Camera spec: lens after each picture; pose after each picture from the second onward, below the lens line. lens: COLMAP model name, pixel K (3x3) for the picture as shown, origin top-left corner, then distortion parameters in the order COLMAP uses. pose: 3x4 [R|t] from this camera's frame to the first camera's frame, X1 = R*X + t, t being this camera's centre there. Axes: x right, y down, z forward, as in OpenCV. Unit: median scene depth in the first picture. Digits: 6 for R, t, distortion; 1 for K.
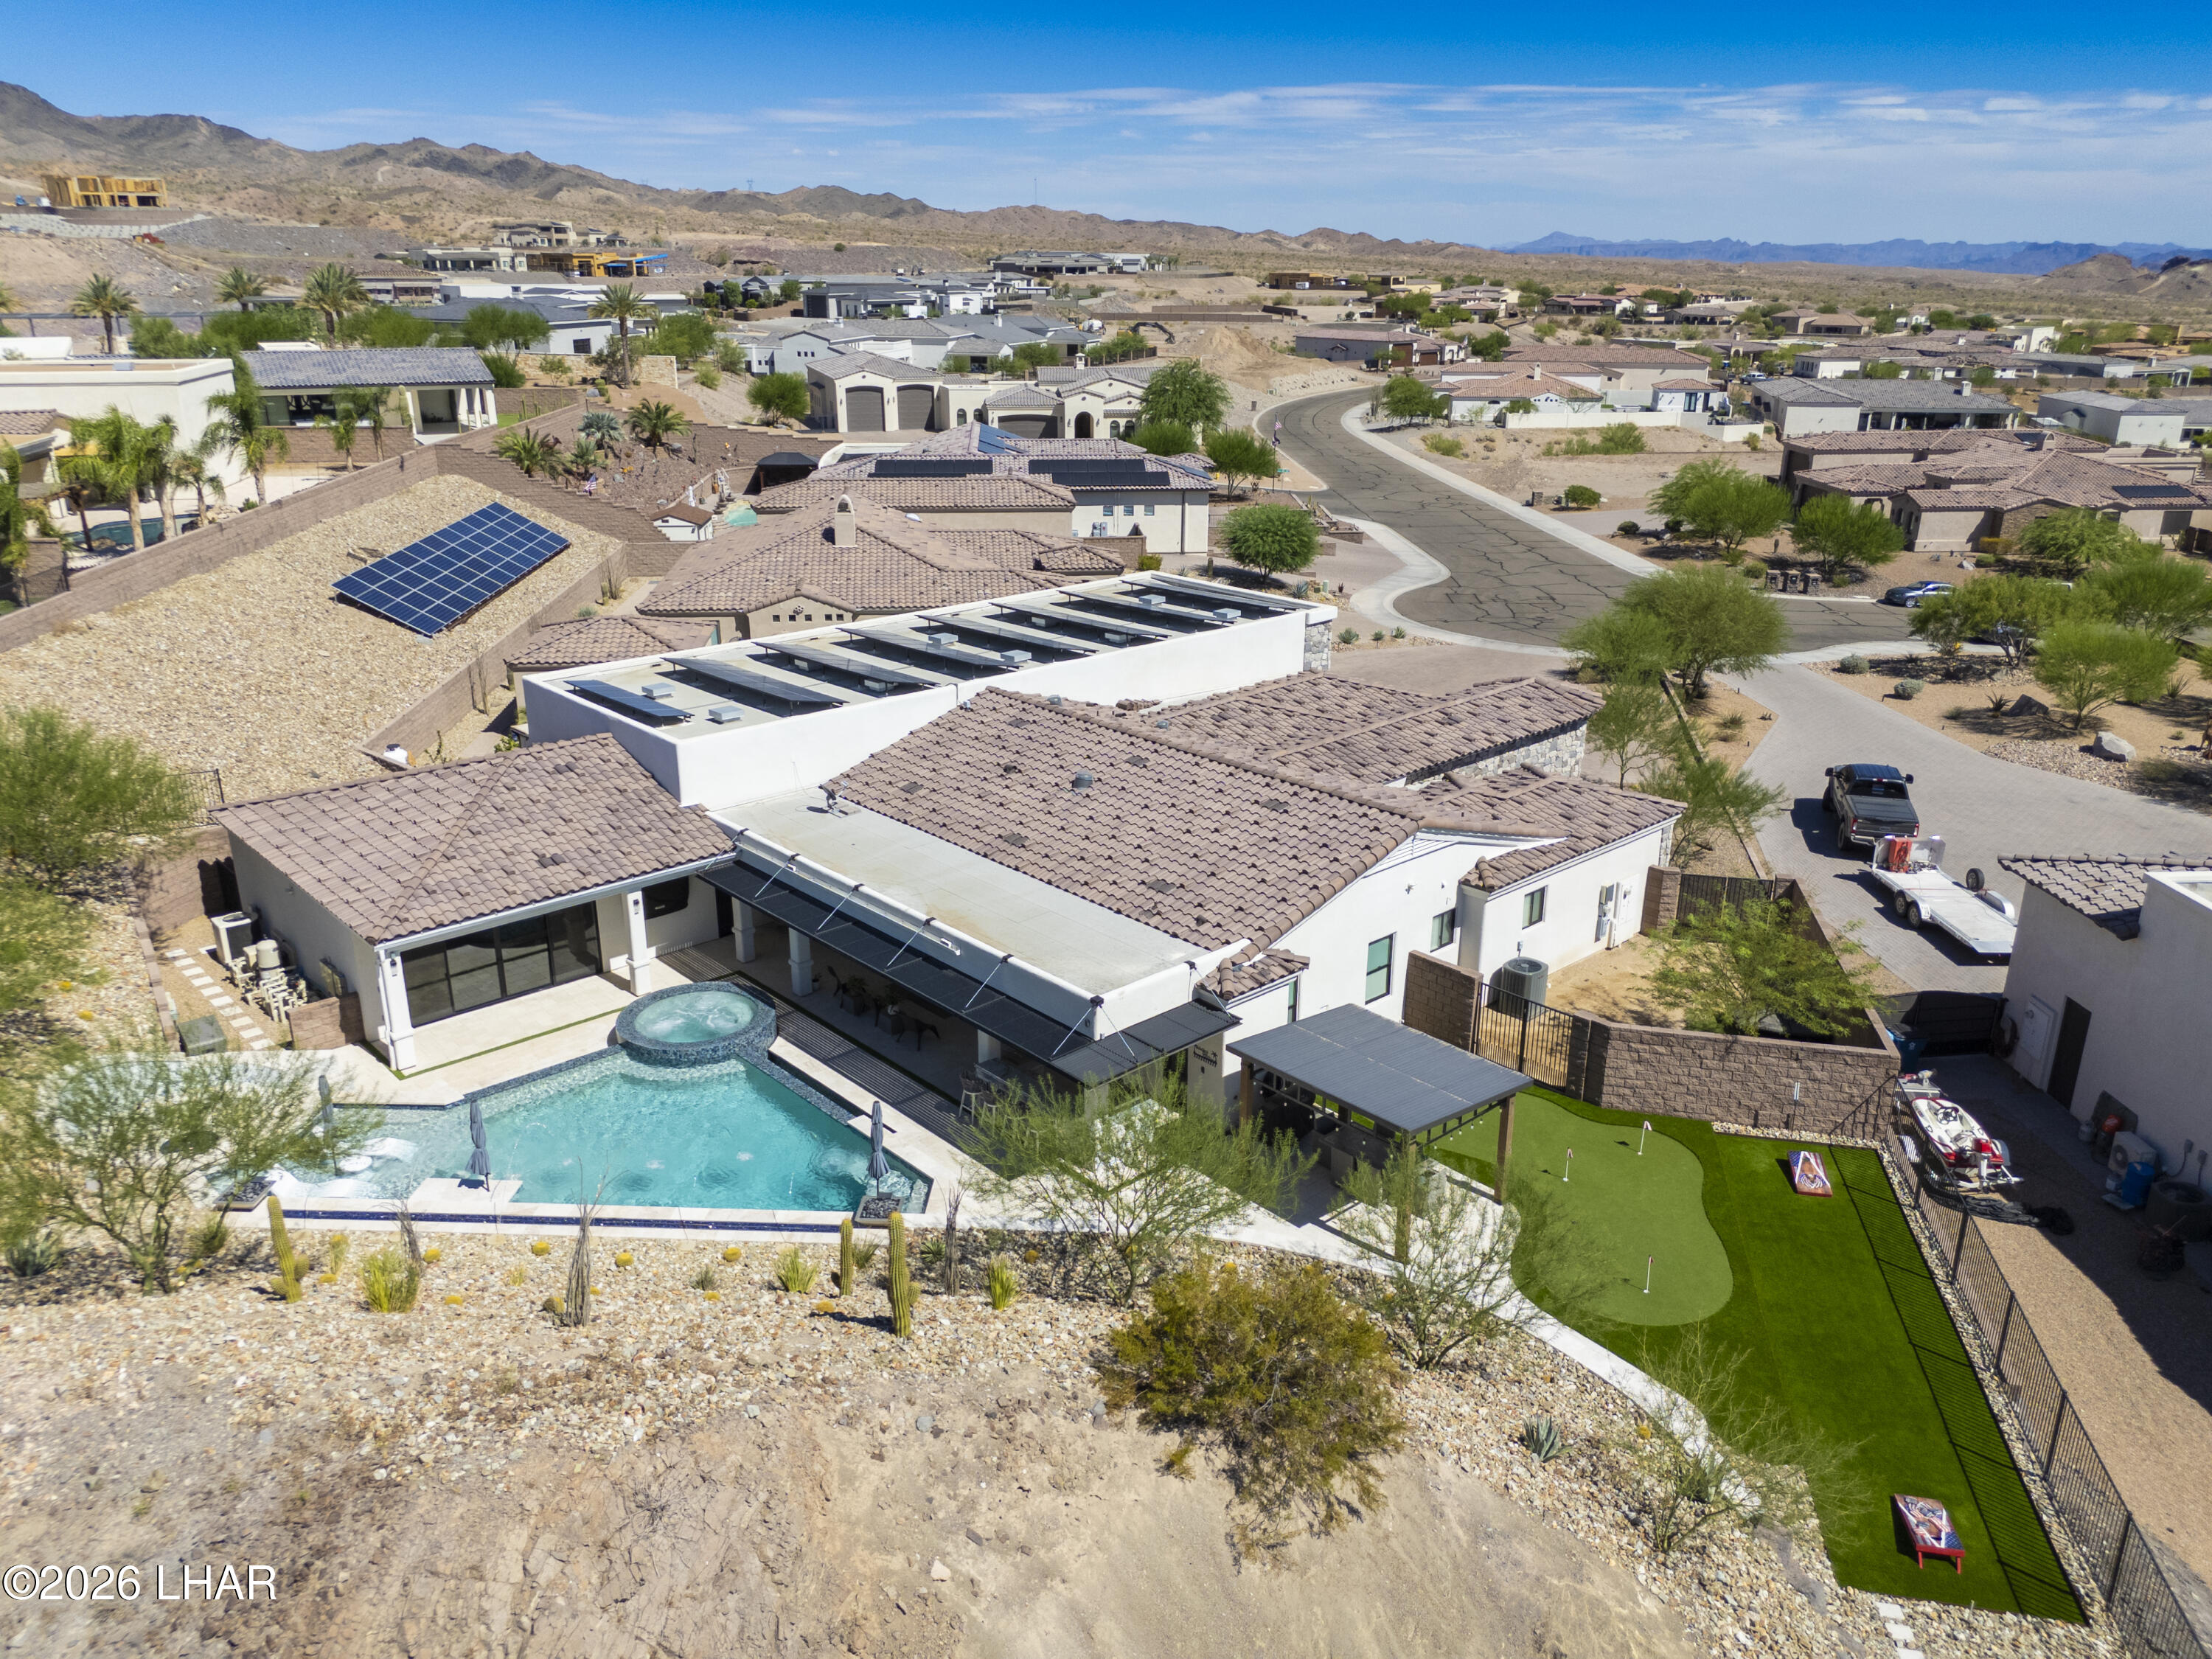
lens RADIAL K [[1631.1, 0, 1108.6], [0, 1631.1, 833.8], [0, 0, 1]] dist [0.060128, -0.051223]
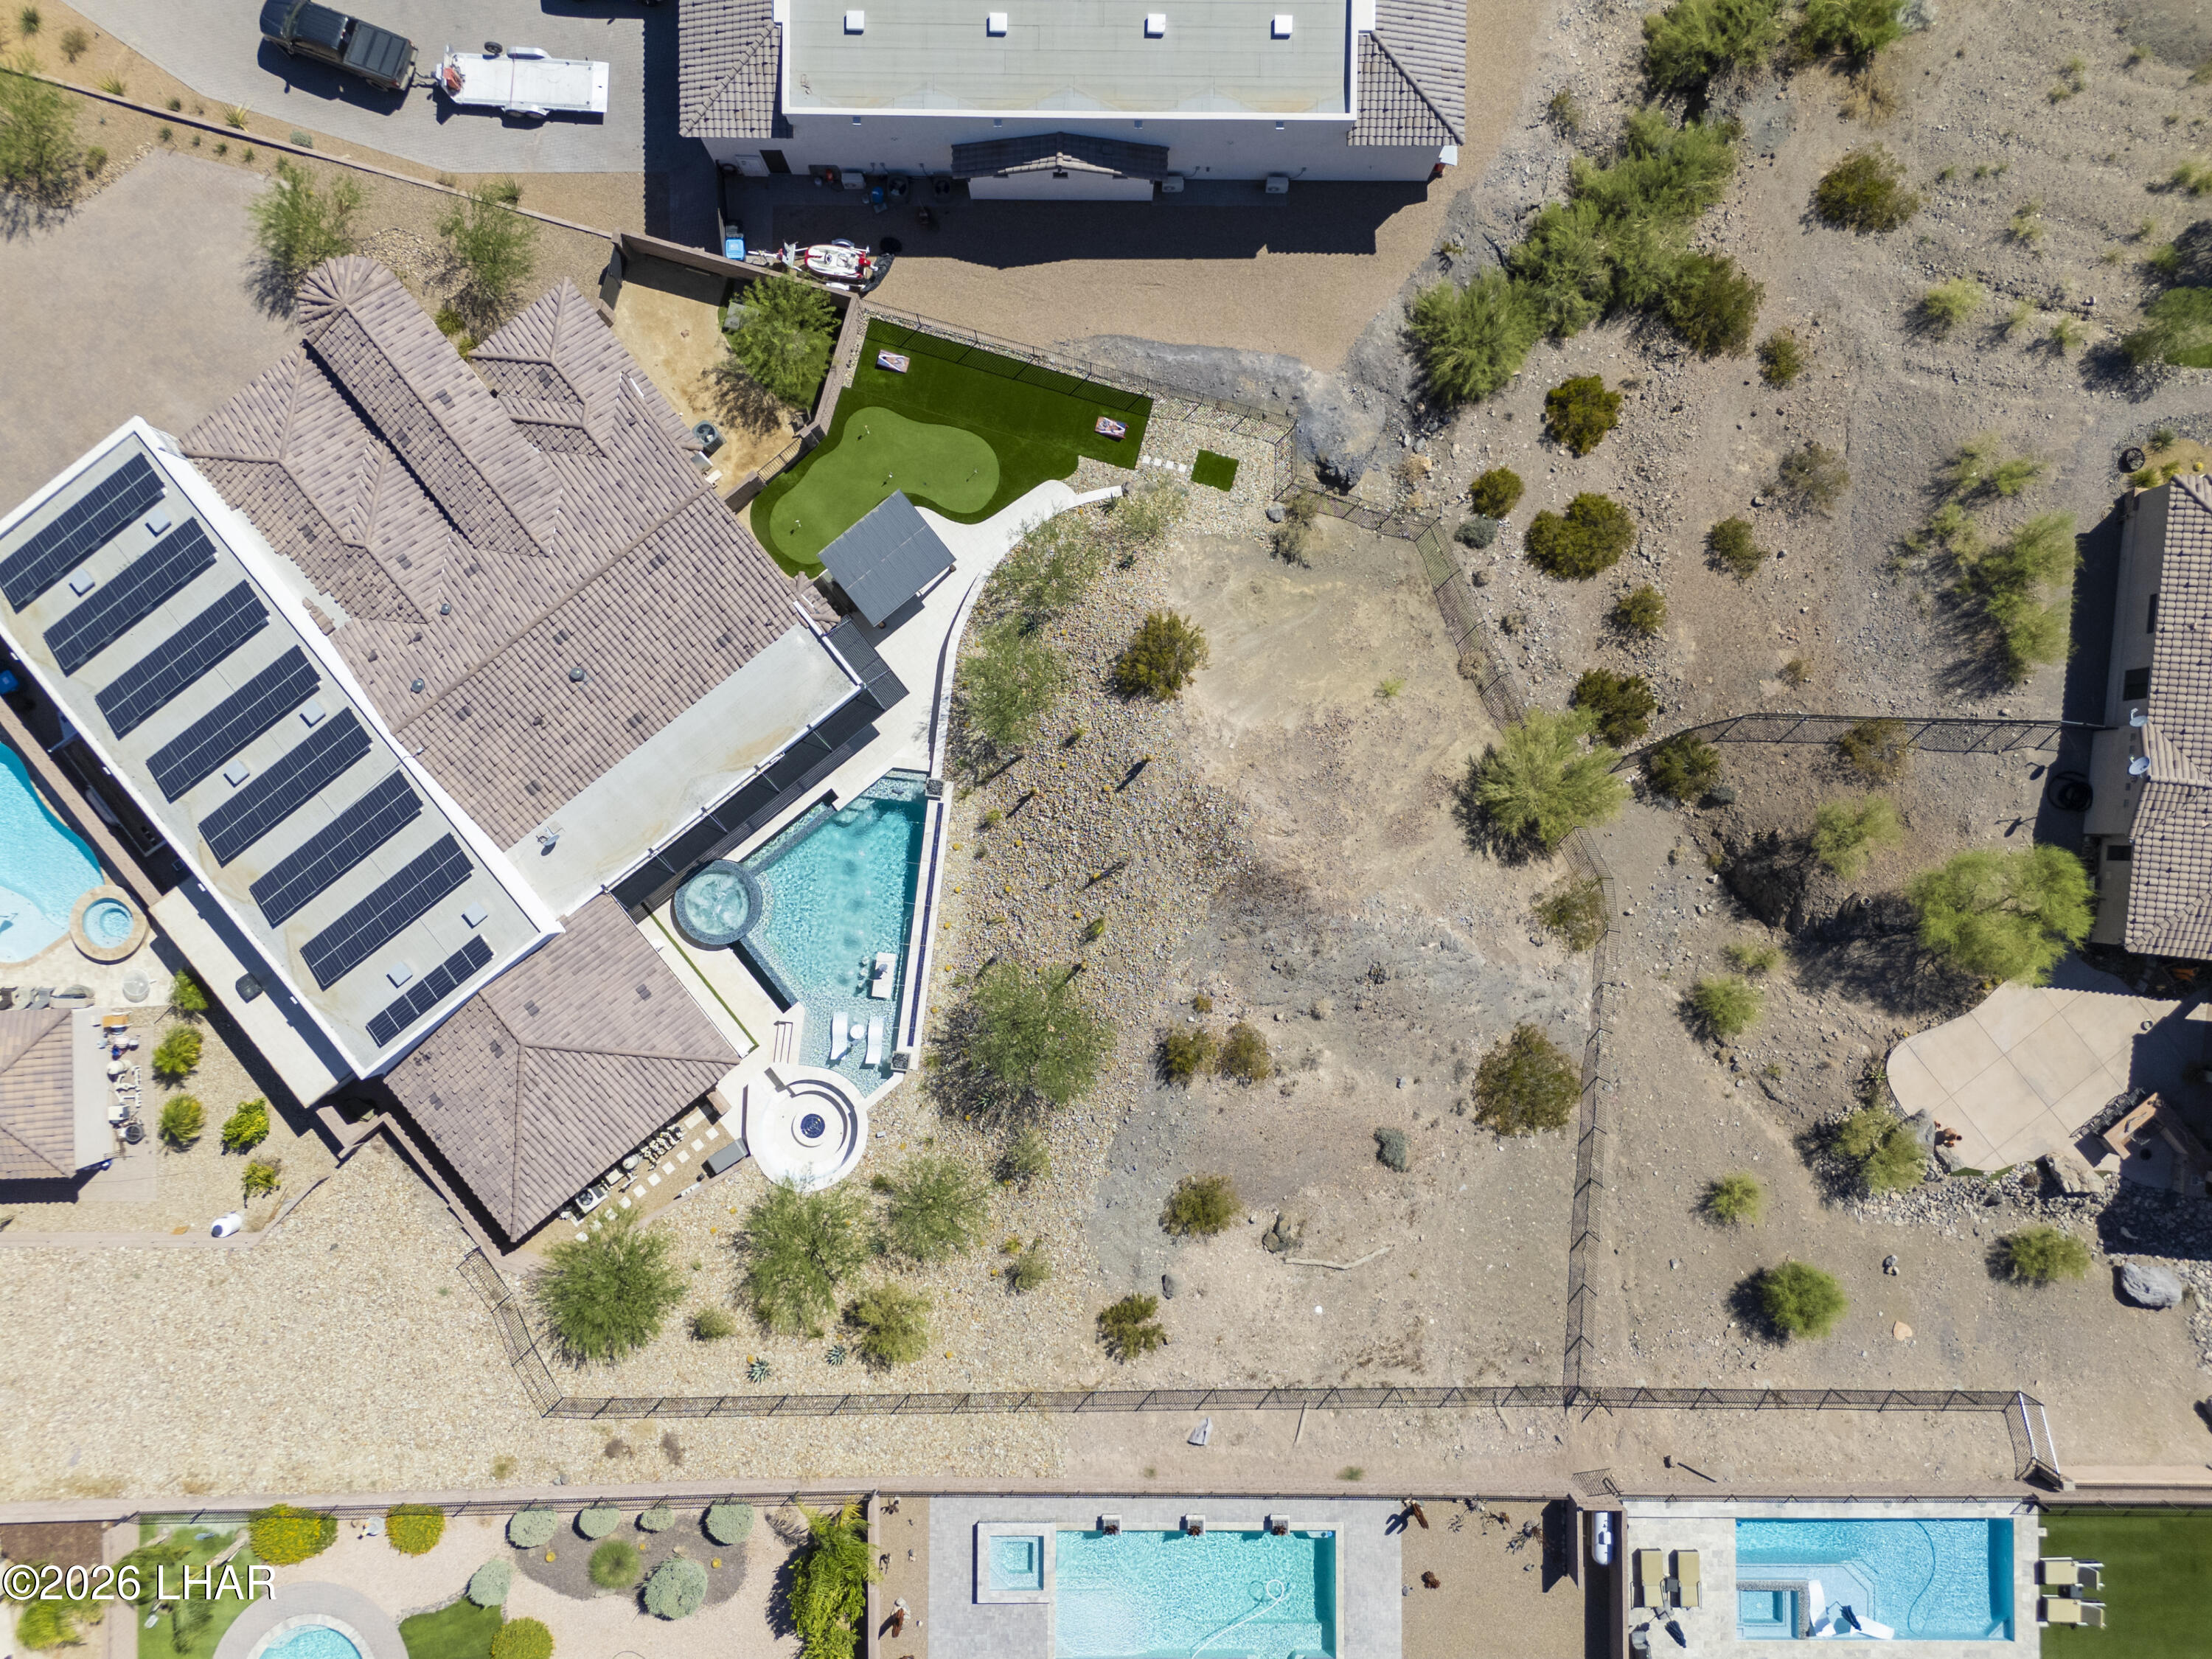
lens RADIAL K [[1631.1, 0, 1108.6], [0, 1631.1, 833.8], [0, 0, 1]] dist [0.060128, -0.051223]
pose [[0.065693, -0.997837, -0.002476, -0.054061], [0.329969, 0.019382, 0.943793, -0.563476], [-0.941703, -0.062818, 0.330528, -0.002374]]
